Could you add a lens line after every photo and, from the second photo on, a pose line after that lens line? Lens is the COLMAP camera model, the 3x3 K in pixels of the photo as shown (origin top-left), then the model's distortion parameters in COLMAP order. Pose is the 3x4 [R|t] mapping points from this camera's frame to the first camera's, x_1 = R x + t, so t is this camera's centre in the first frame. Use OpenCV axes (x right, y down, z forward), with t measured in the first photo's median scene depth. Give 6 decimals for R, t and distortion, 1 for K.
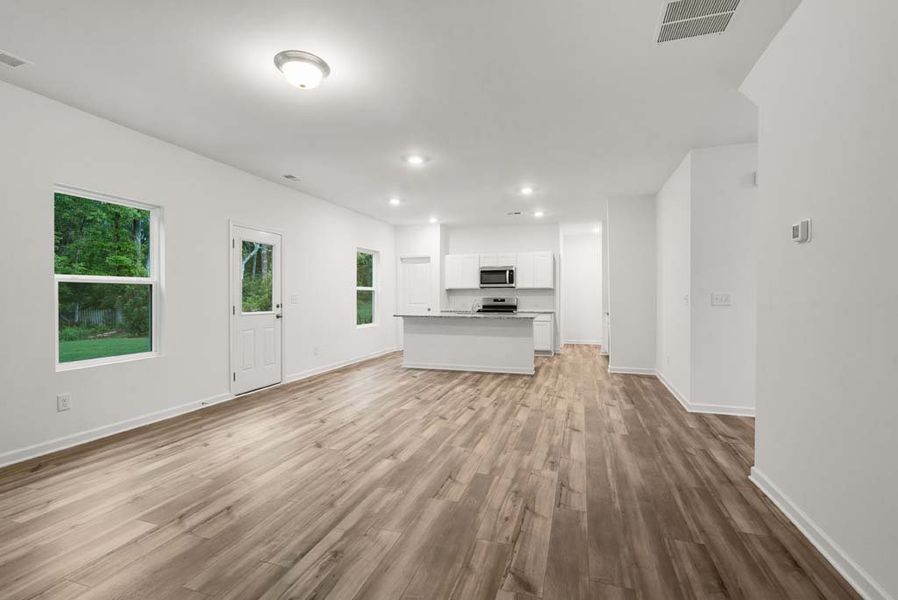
lens RADIAL K [[411.1, 0, 442.8], [0, 411.1, 297.6], [0, 0, 1]] dist [0.009395, -0.000060]
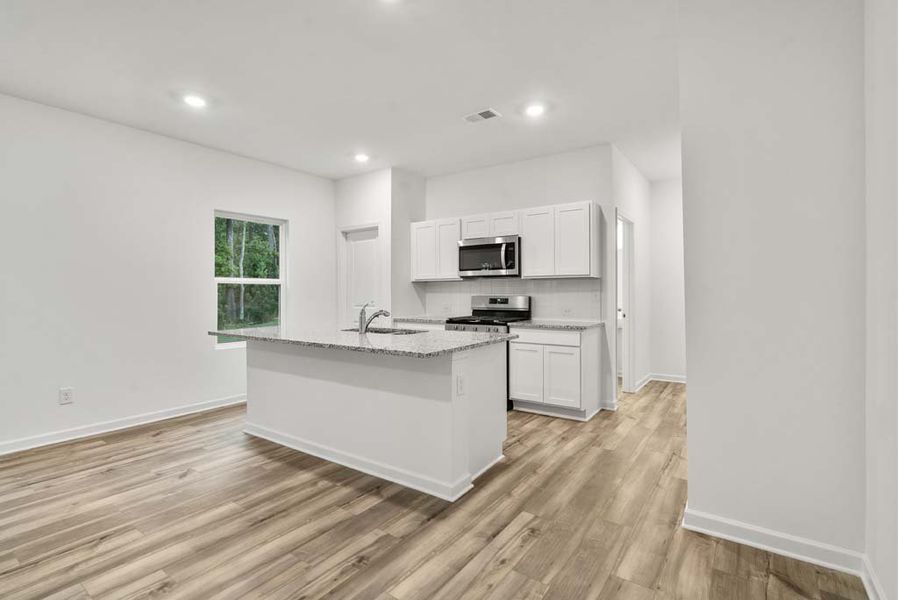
lens RADIAL K [[411.1, 0, 447.3], [0, 411.1, 296.6], [0, 0, 1]] dist [0.009395, -0.000060]
pose [[0.950747, -0.000031, -0.309967, 0.245094], [-0.000300, 0.999999, -0.001022, 0.001463], [0.309967, 0.001064, 0.950747, 0.475239]]
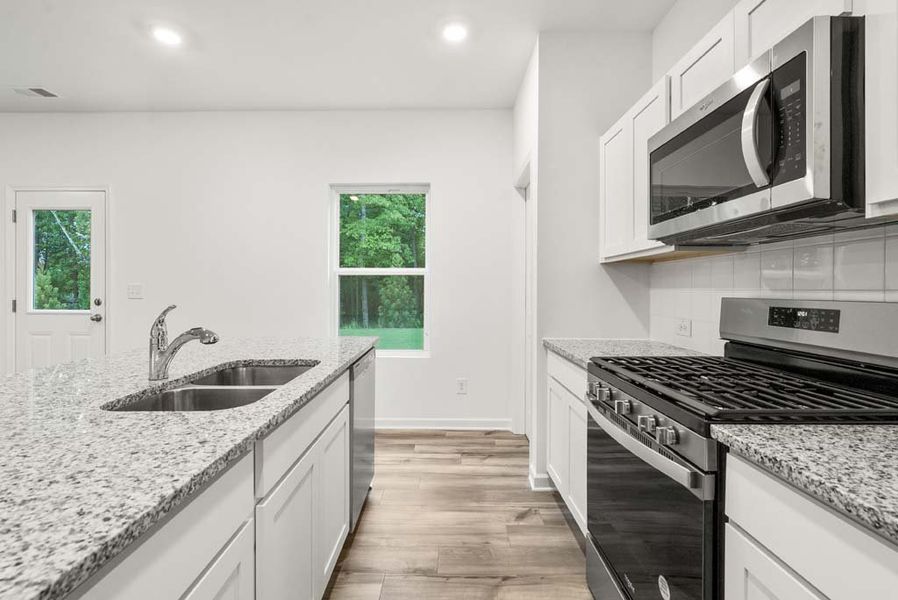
lens RADIAL K [[411.1, 0, 449.3], [0, 411.1, 291.5], [0, 0, 1]] dist [0.009395, -0.000060]
pose [[0.292948, 0.010062, -0.956075, 0.244469], [-0.005854, 0.999945, 0.008729, -0.003376], [0.956111, 0.003040, 0.292991, 0.856297]]
